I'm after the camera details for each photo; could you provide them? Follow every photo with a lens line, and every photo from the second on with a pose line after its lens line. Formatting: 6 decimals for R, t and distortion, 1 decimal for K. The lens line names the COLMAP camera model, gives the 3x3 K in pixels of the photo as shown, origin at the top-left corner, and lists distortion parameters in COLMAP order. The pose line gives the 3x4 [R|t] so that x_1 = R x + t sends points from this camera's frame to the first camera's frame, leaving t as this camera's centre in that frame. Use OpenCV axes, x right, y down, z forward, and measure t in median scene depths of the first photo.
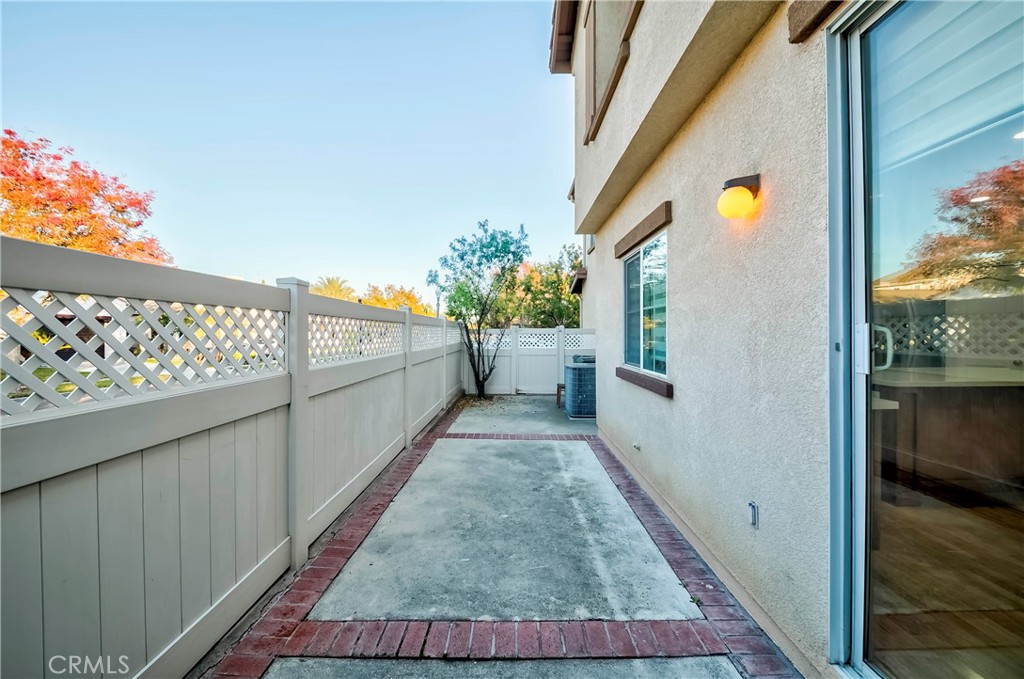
lens RADIAL K [[360.3, 0, 512.0], [0, 360.3, 339.5], [0, 0, 1]] dist [-0.000153, -0.000020]
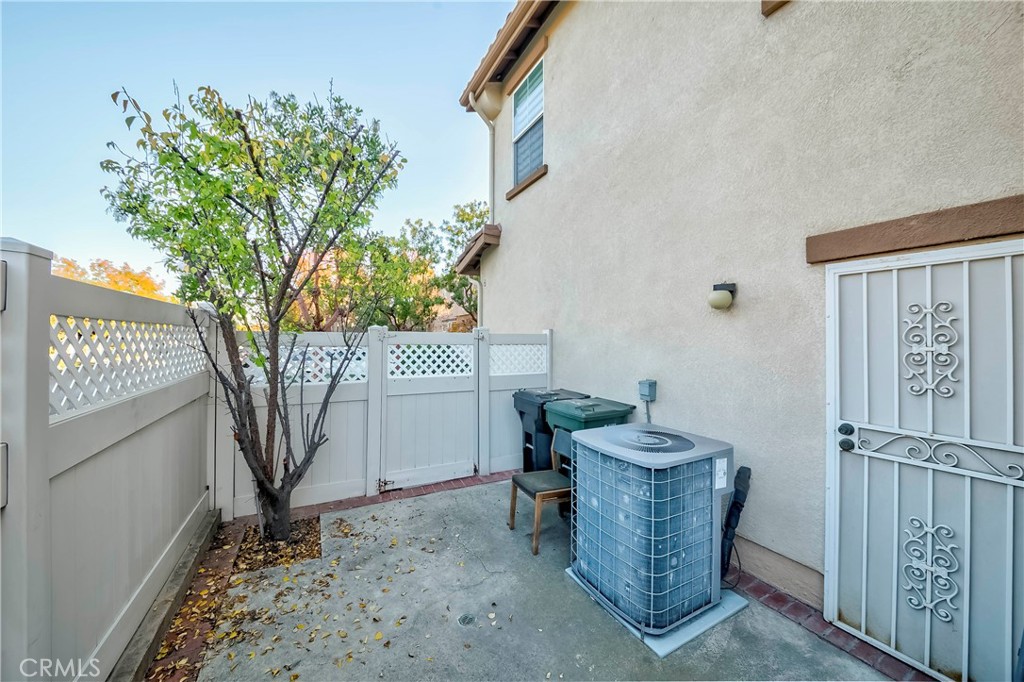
lens RADIAL K [[360.3, 0, 512.0], [0, 360.3, 341.0], [0, 0, 1]] dist [-0.000153, -0.000020]
pose [[0.870316, 0.015178, 0.492259, -0.069155], [-0.010255, 0.999867, -0.012698, -0.020511], [-0.492386, 0.006003, 0.870356, 0.654076]]
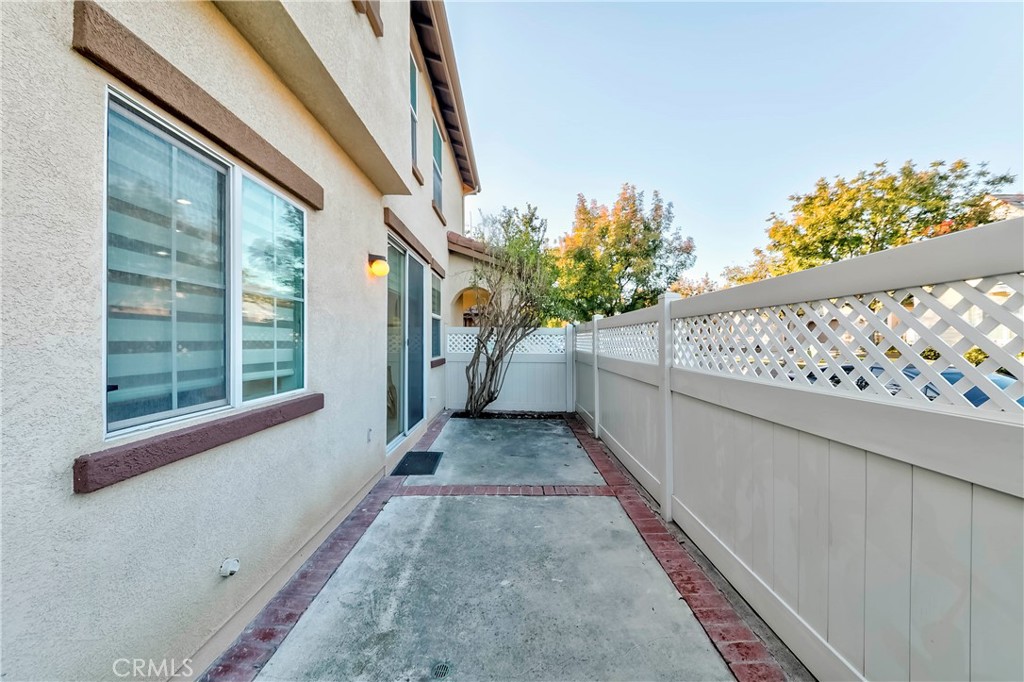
lens RADIAL K [[360.3, 0, 512.0], [0, 360.3, 341.0], [0, 0, 1]] dist [-0.000153, -0.000020]
pose [[-0.999950, 0.002814, -0.009646, -0.028804], [0.002658, 0.999867, 0.016096, -0.016670], [0.009690, 0.016070, -0.999824, 1.753975]]
